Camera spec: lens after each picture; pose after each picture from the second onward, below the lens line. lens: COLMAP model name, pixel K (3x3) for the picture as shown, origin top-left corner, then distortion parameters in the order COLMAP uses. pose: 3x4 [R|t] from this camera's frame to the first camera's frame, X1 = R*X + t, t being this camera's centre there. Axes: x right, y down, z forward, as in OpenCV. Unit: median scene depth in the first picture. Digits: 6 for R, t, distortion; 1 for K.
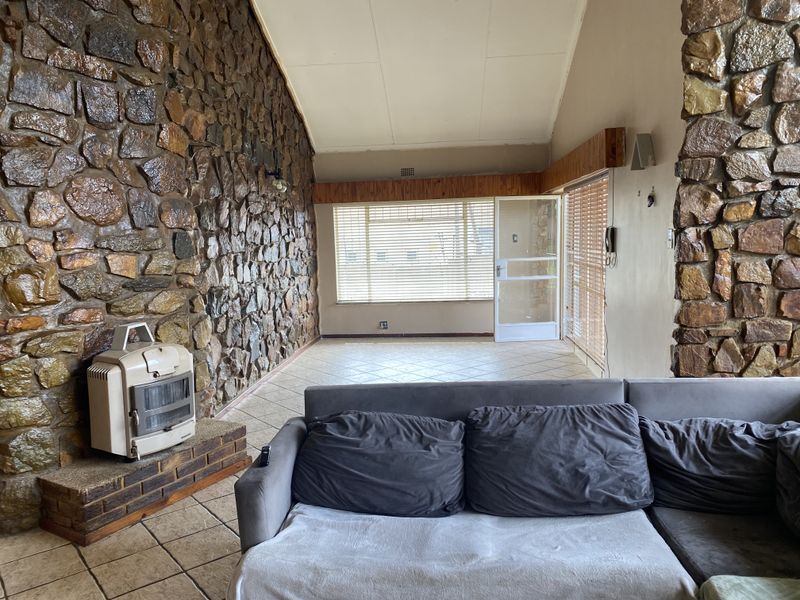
lens RADIAL K [[617.7, 0, 399.6], [0, 617.7, 302.7], [0, 0, 1]] dist [0.000498, 0.014421]
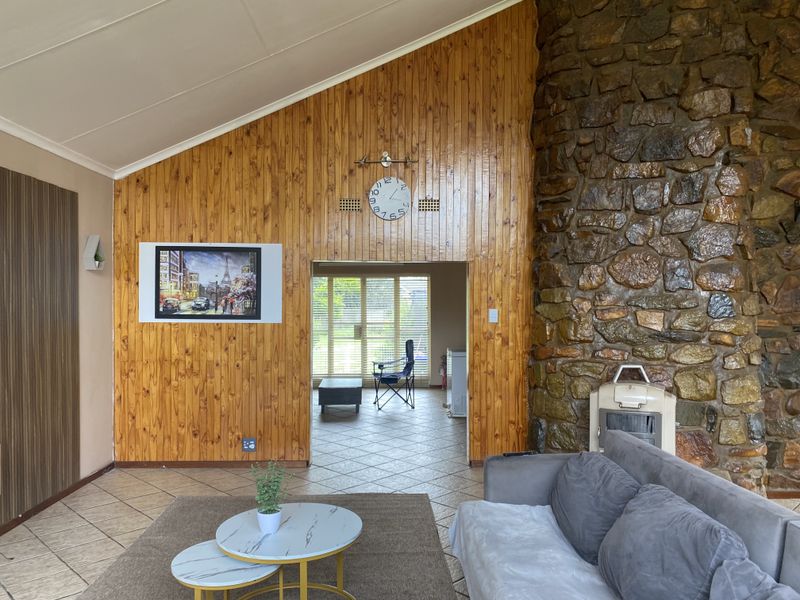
lens RADIAL K [[617.7, 0, 399.6], [0, 617.7, 302.7], [0, 0, 1]] dist [0.000498, 0.014421]
pose [[0.102449, 0.027496, -0.994358, 0.790221], [-0.112363, 0.993540, 0.015896, -0.060465], [0.988372, 0.110100, 0.104877, 0.376491]]
